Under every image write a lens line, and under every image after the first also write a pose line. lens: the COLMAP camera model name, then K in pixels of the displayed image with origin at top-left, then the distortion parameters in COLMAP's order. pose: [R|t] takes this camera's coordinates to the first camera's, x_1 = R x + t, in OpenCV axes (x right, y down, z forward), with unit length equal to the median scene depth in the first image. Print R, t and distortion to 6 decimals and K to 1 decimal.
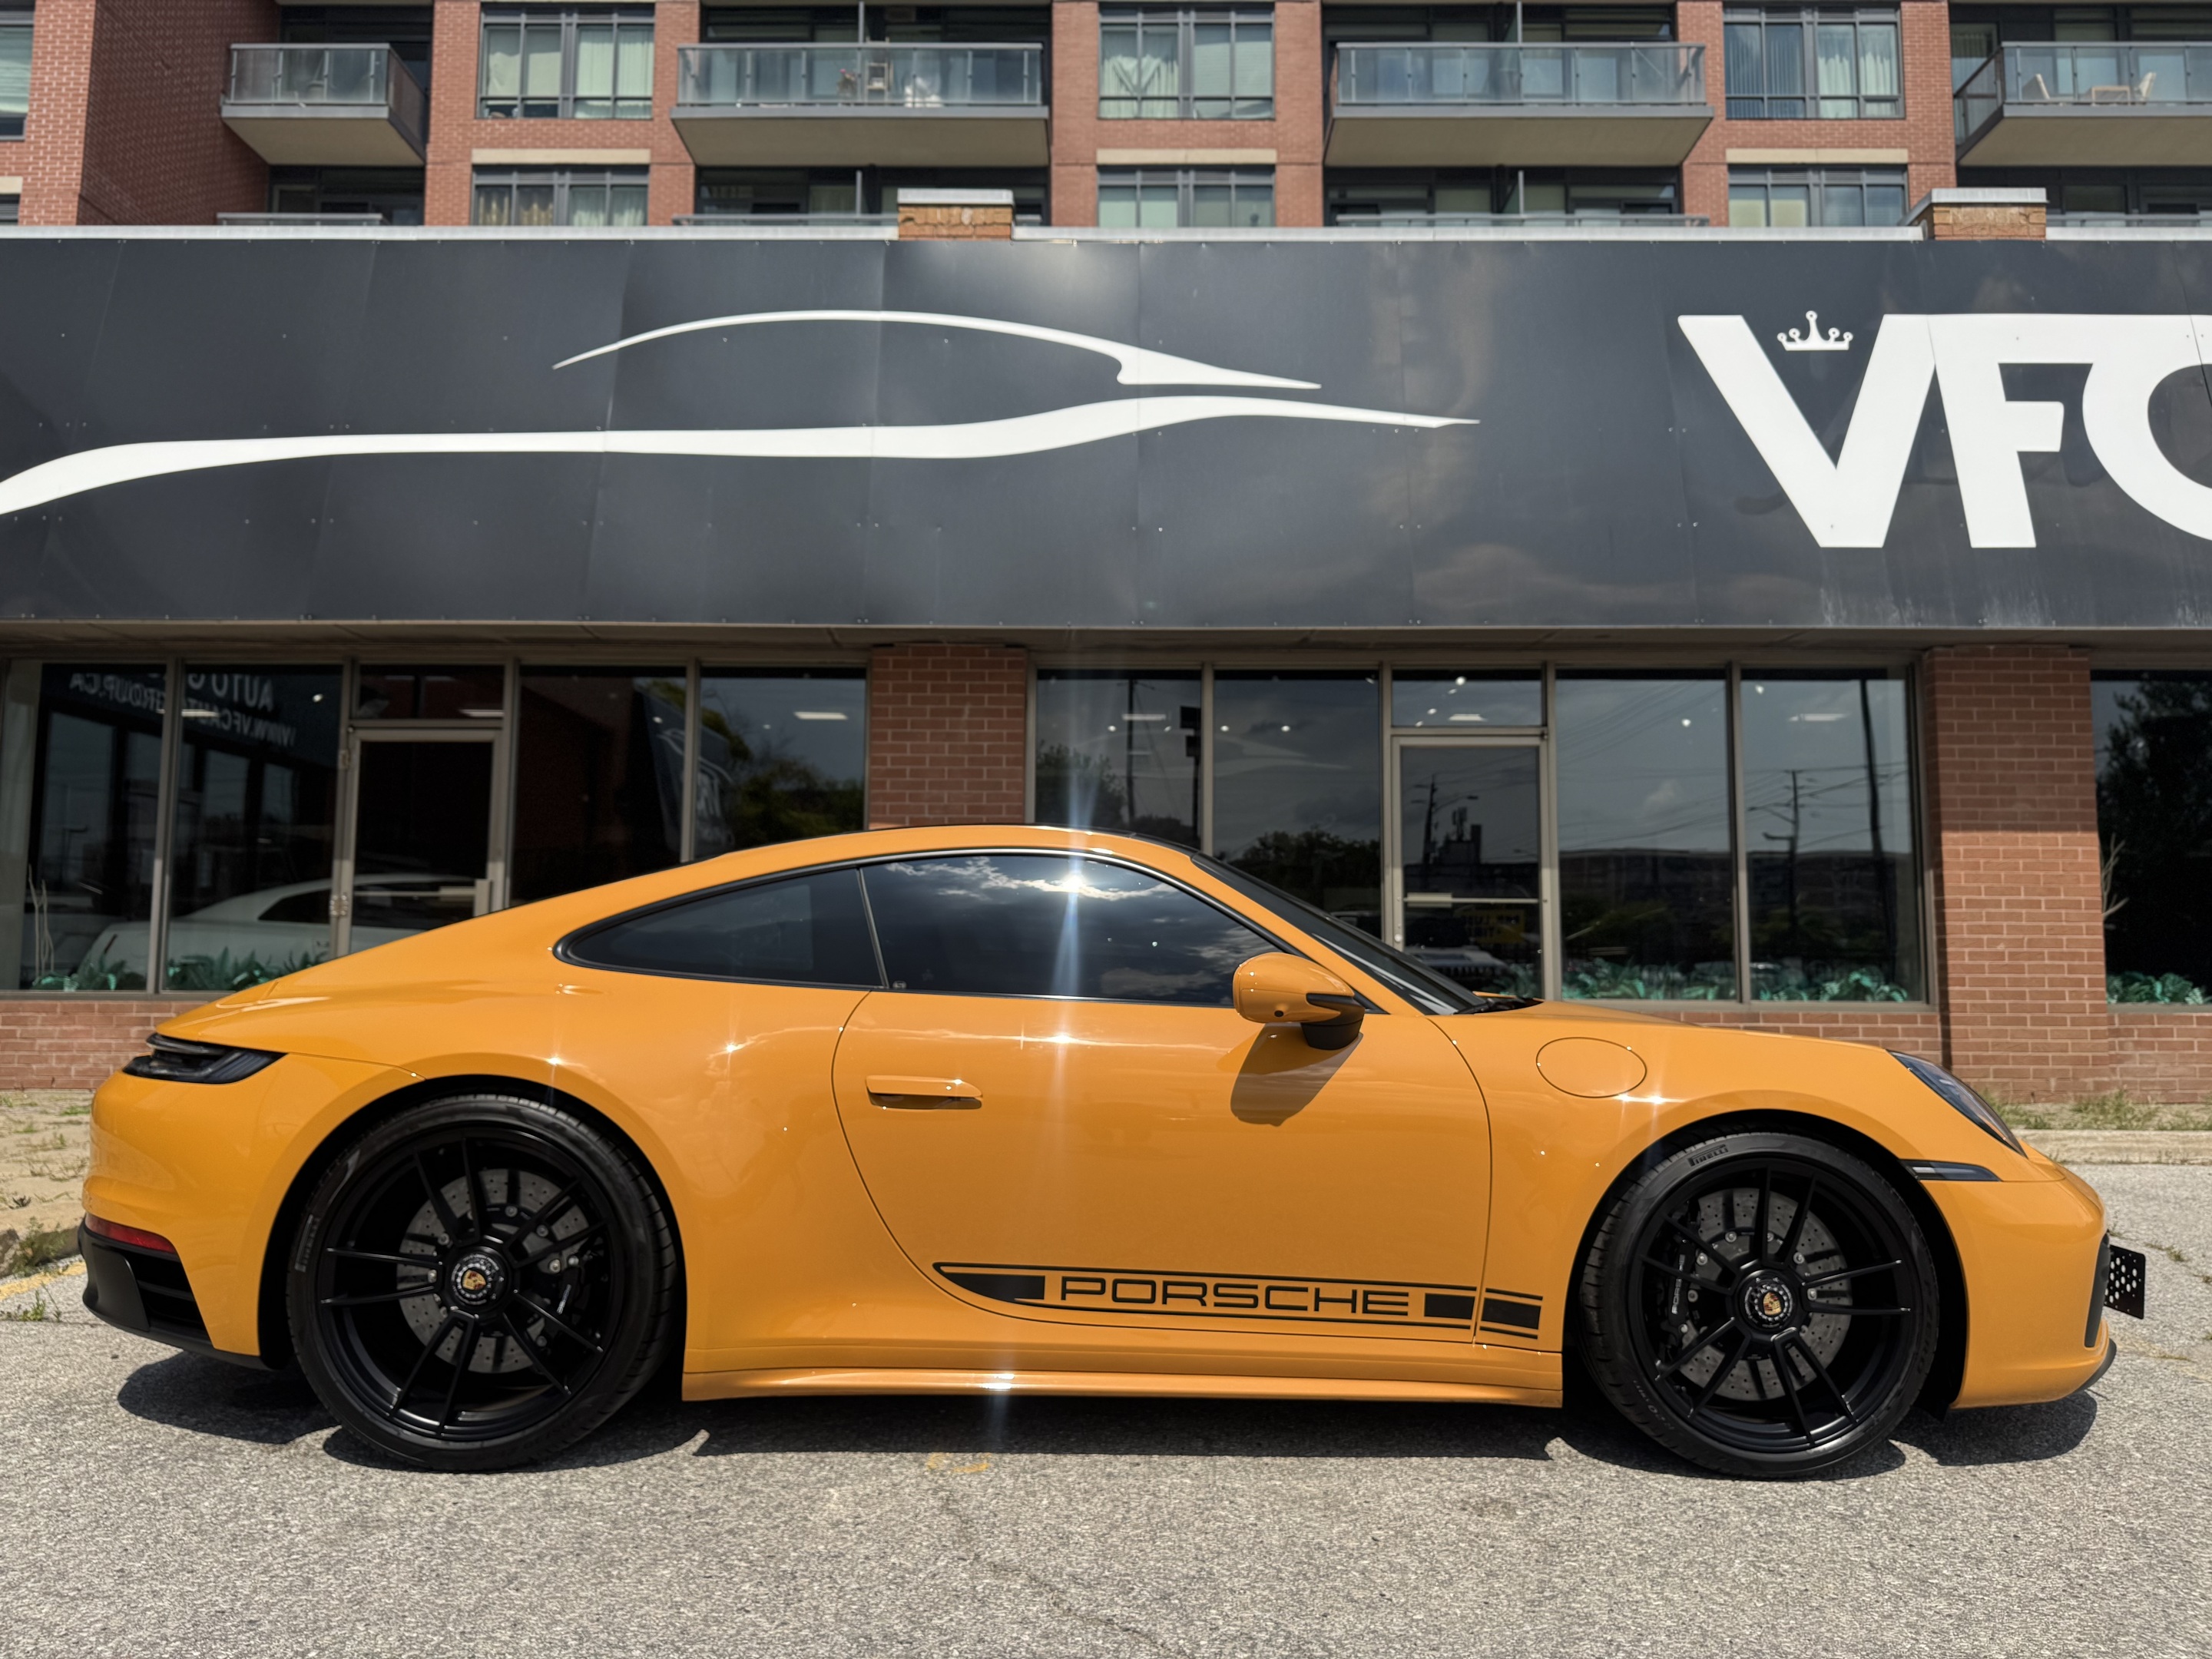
lens RADIAL K [[1572.3, 0, 1109.9], [0, 1572.3, 826.2], [0, 0, 1]] dist [0.005018, 0.002255]
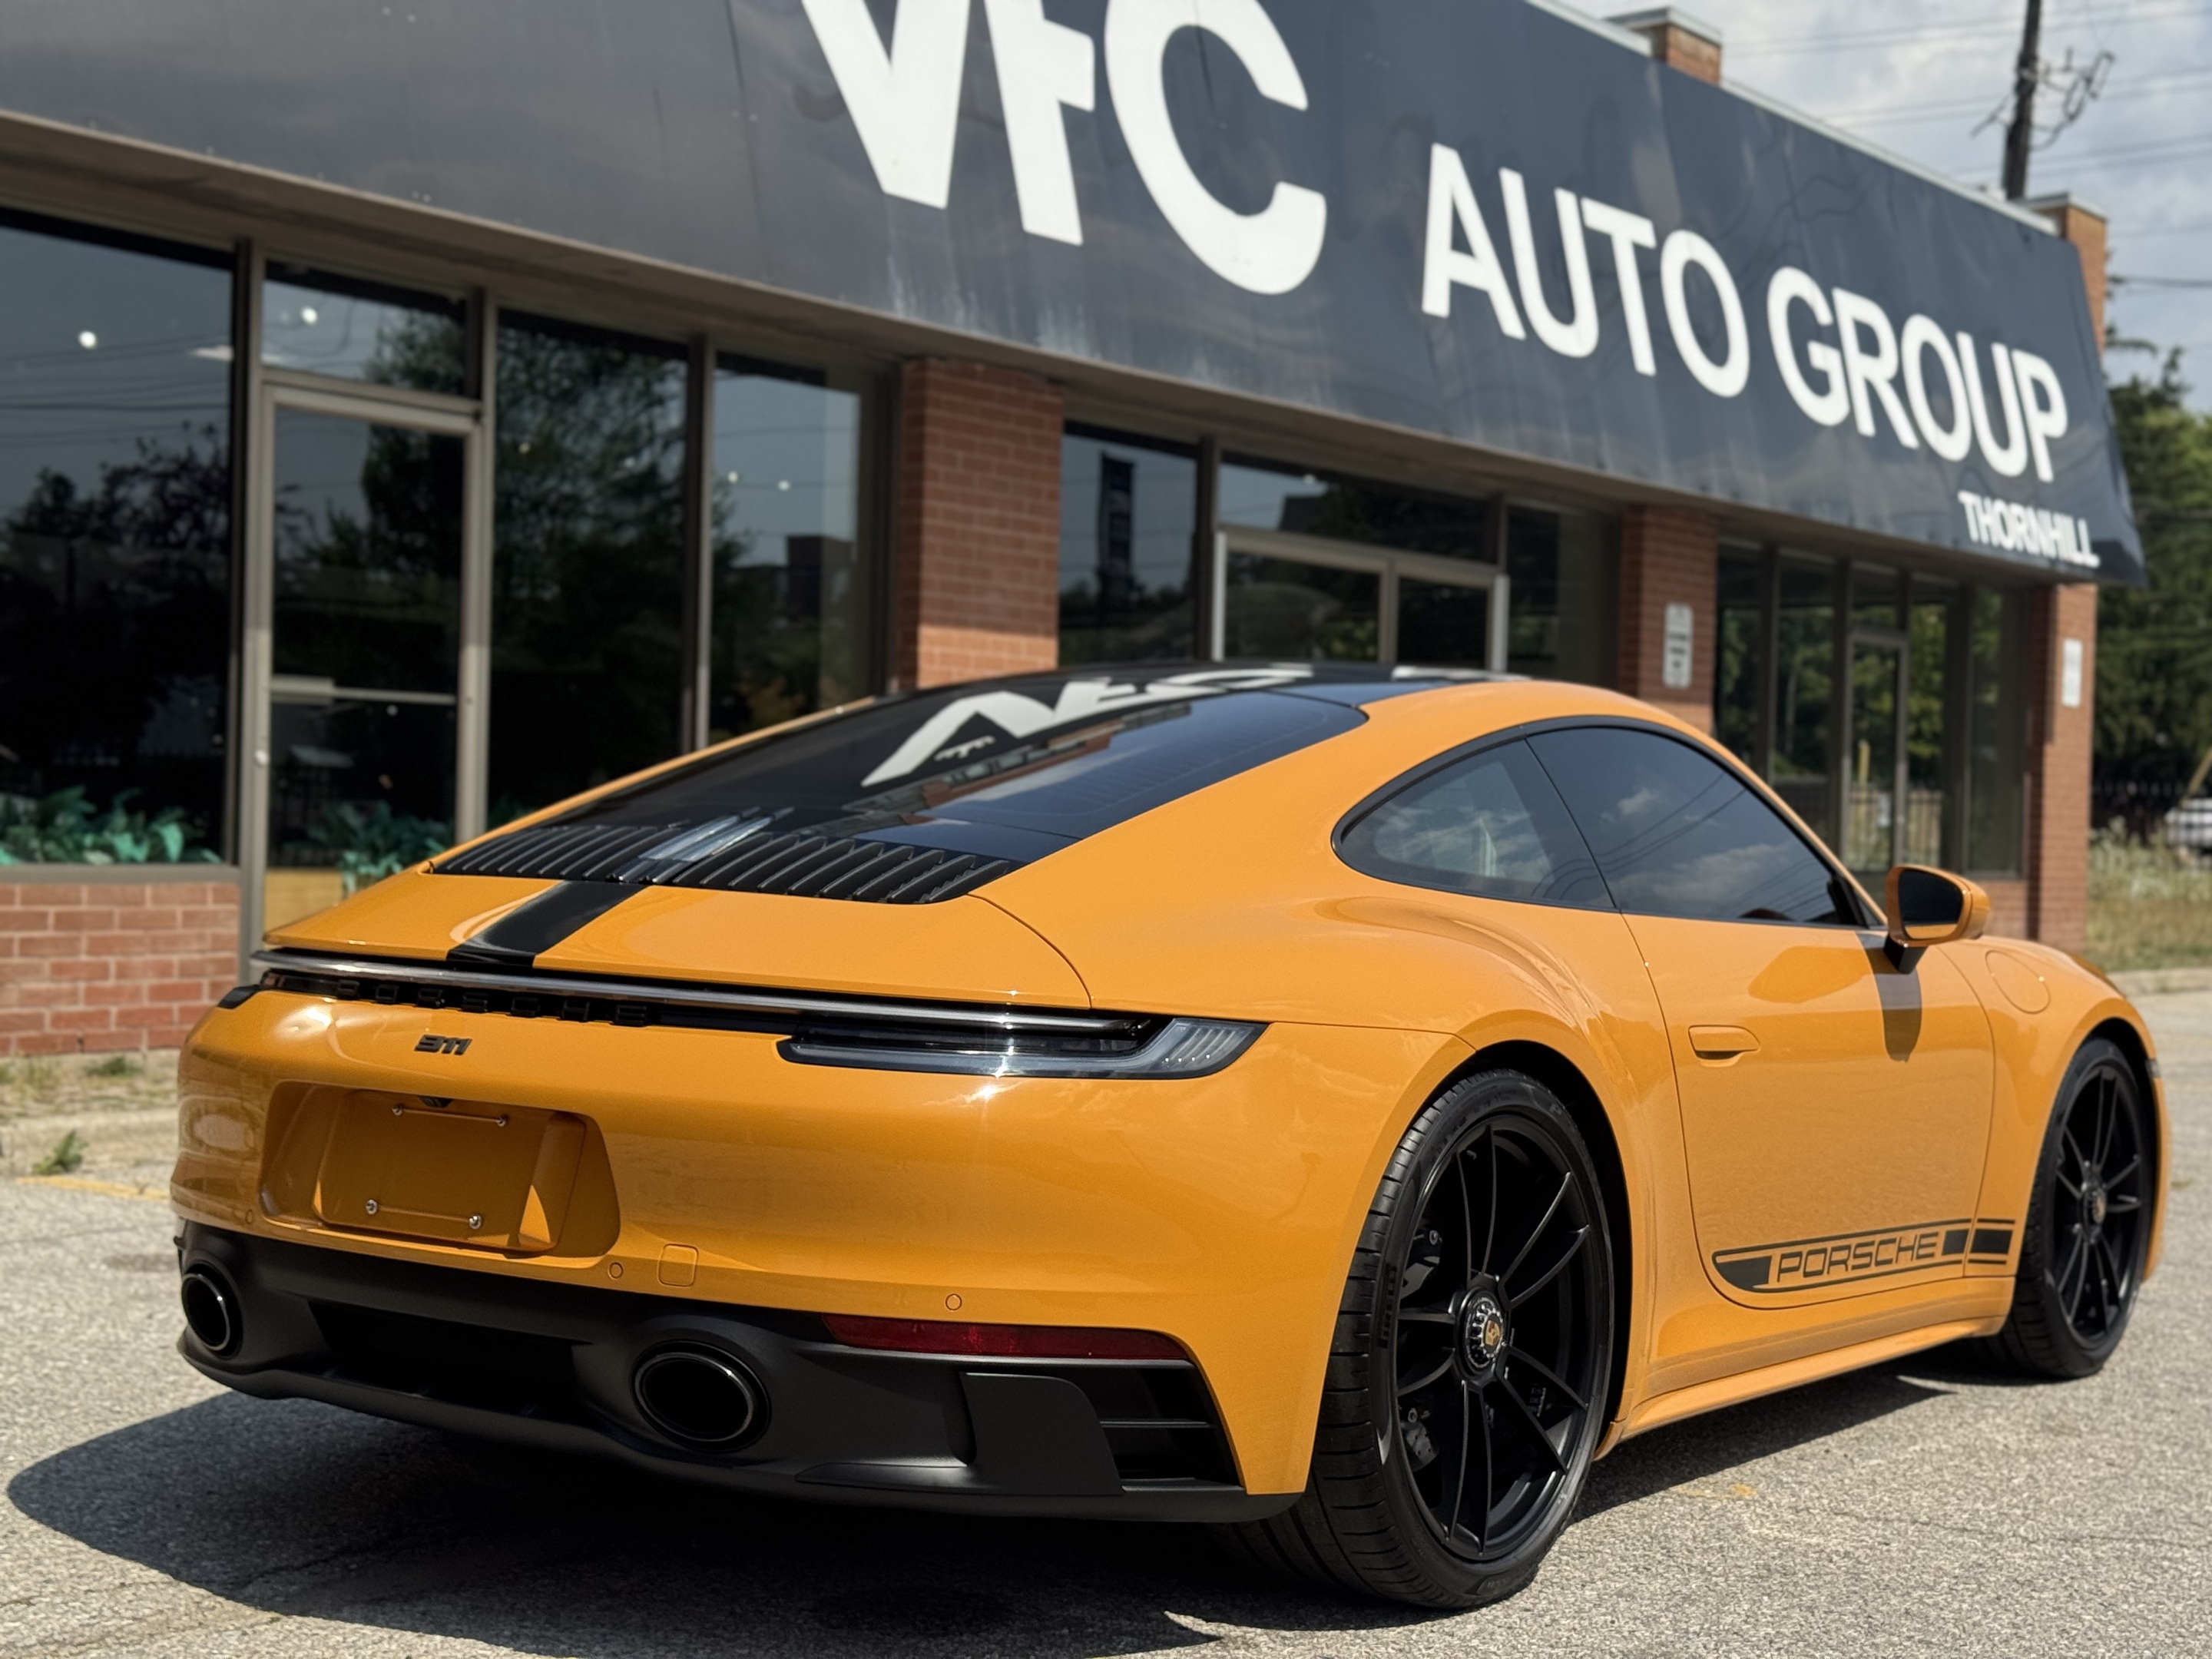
lens RADIAL K [[3046.4, 0, 1106.0], [0, 3046.4, 829.5], [0, 0, 1]] dist [0.095188, -0.094500]
pose [[0.606291, 0.008891, 0.795193, -0.483920], [-0.097788, 0.993182, 0.063453, -0.000469], [-0.789208, -0.116231, 0.603027, 0.106780]]
